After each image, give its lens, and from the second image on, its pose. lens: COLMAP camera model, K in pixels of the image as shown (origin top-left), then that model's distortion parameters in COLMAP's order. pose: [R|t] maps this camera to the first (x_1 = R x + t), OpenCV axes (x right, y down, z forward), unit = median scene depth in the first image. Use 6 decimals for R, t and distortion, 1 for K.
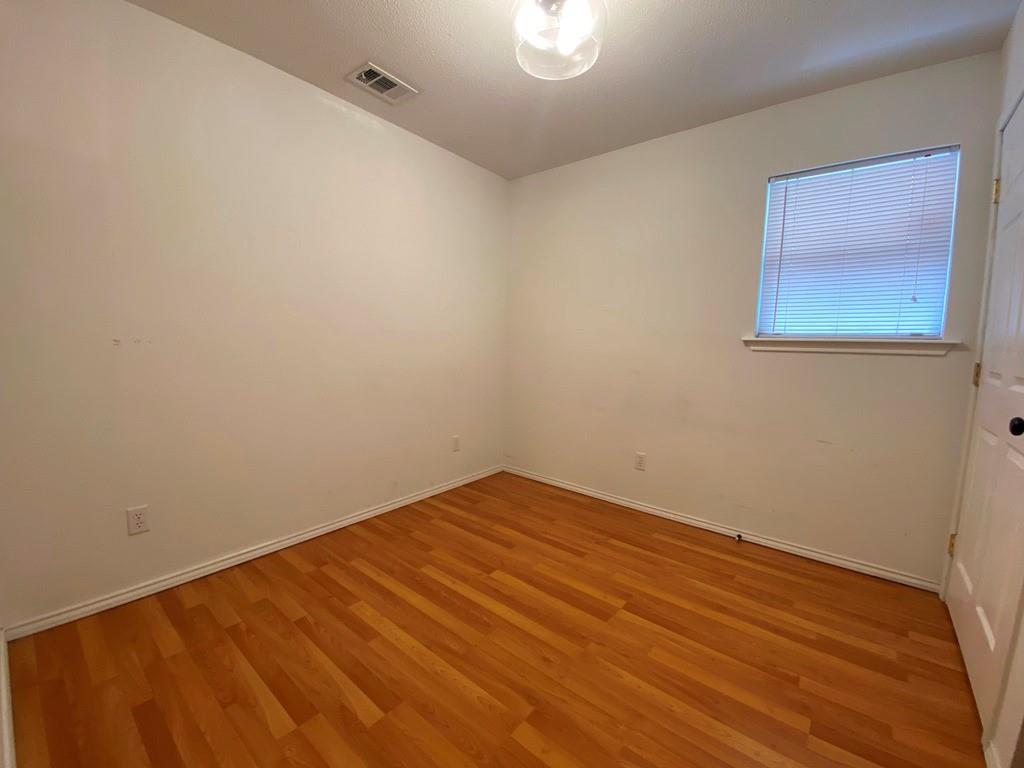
lens RADIAL K [[417.3, 0, 510.8], [0, 417.3, 386.2], [0, 0, 1]] dist [0.045351, -0.035892]
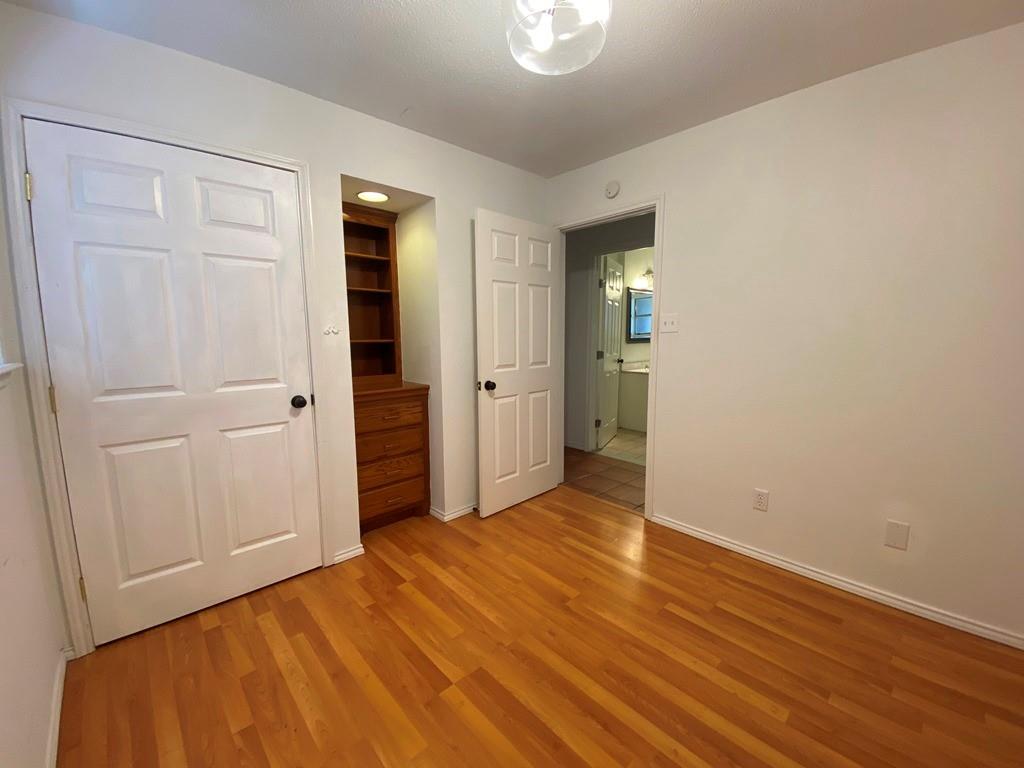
lens RADIAL K [[417.3, 0, 510.8], [0, 417.3, 386.2], [0, 0, 1]] dist [0.045351, -0.035892]
pose [[-0.991521, -0.032470, 0.125821, 0.064278], [-0.002304, 0.972517, 0.232819, -0.273648], [-0.129923, 0.230555, -0.964347, 1.791014]]
